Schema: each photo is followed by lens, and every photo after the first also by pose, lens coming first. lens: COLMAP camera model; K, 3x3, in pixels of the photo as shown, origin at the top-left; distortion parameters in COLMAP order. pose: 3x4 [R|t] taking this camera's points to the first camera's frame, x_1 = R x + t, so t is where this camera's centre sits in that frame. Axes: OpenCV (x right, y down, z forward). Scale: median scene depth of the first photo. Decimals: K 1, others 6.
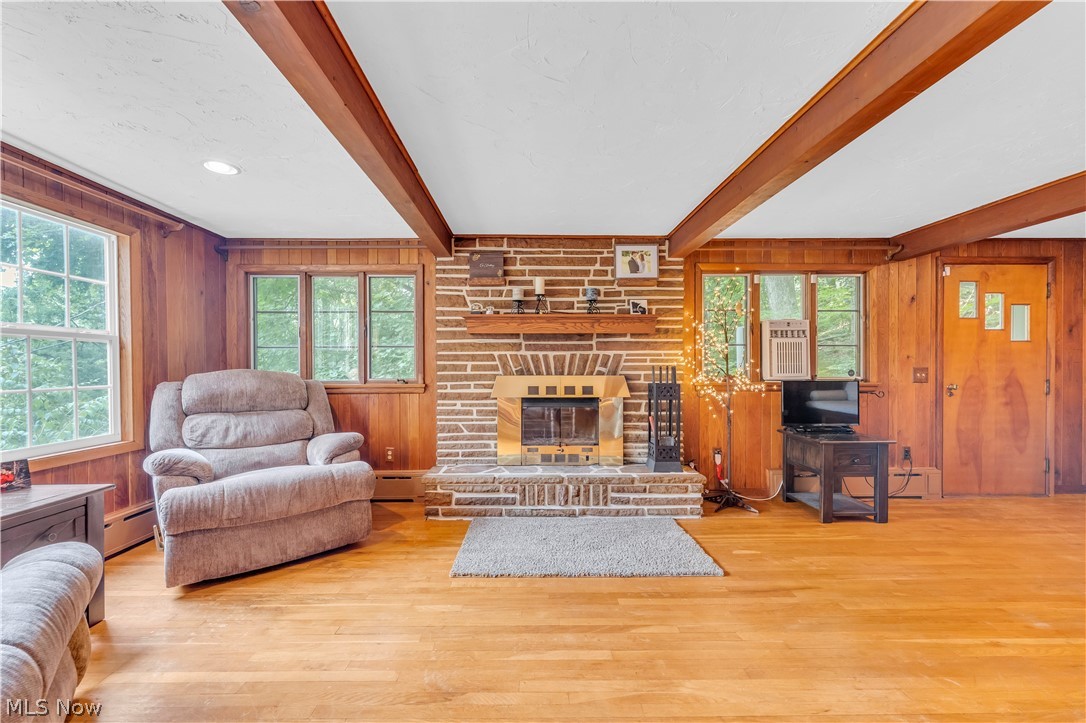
lens RADIAL K [[444.7, 0, 528.1], [0, 444.7, 366.5], [0, 0, 1]] dist [-0.000557, -0.000618]
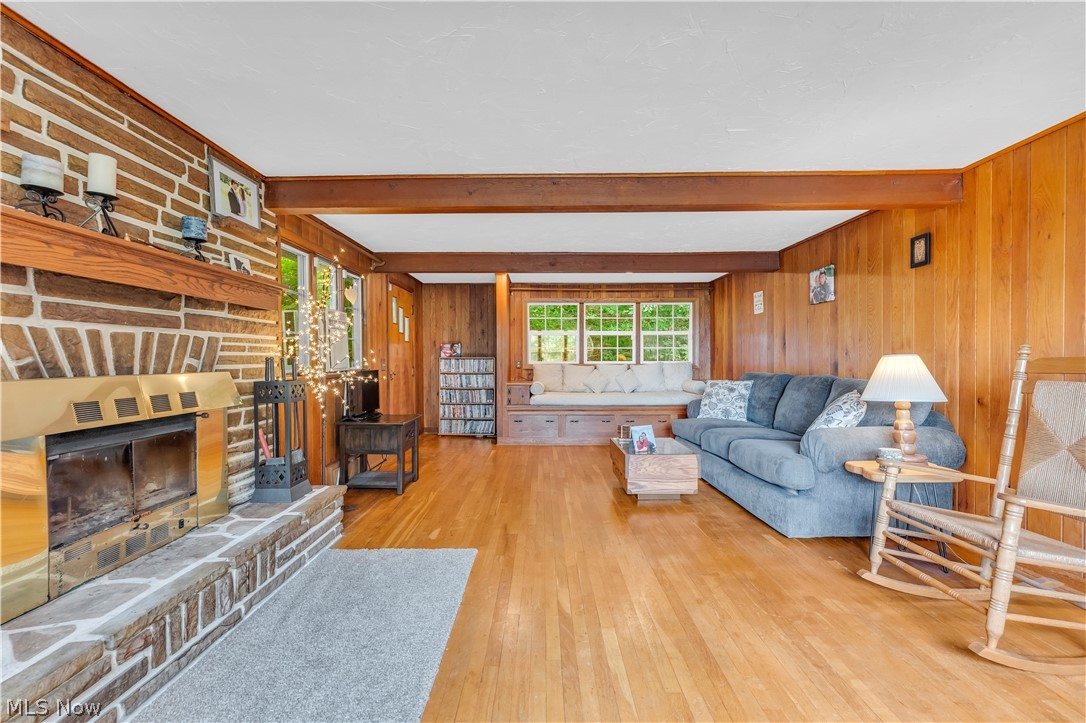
lens RADIAL K [[444.7, 0, 546.2], [0, 444.7, 363.5], [0, 0, 1]] dist [-0.000557, -0.000618]
pose [[0.015344, -0.010848, 0.999823, -0.405397], [0.014657, 0.999836, 0.010623, 0.008499], [-0.999775, 0.014491, 0.015500, 0.535031]]
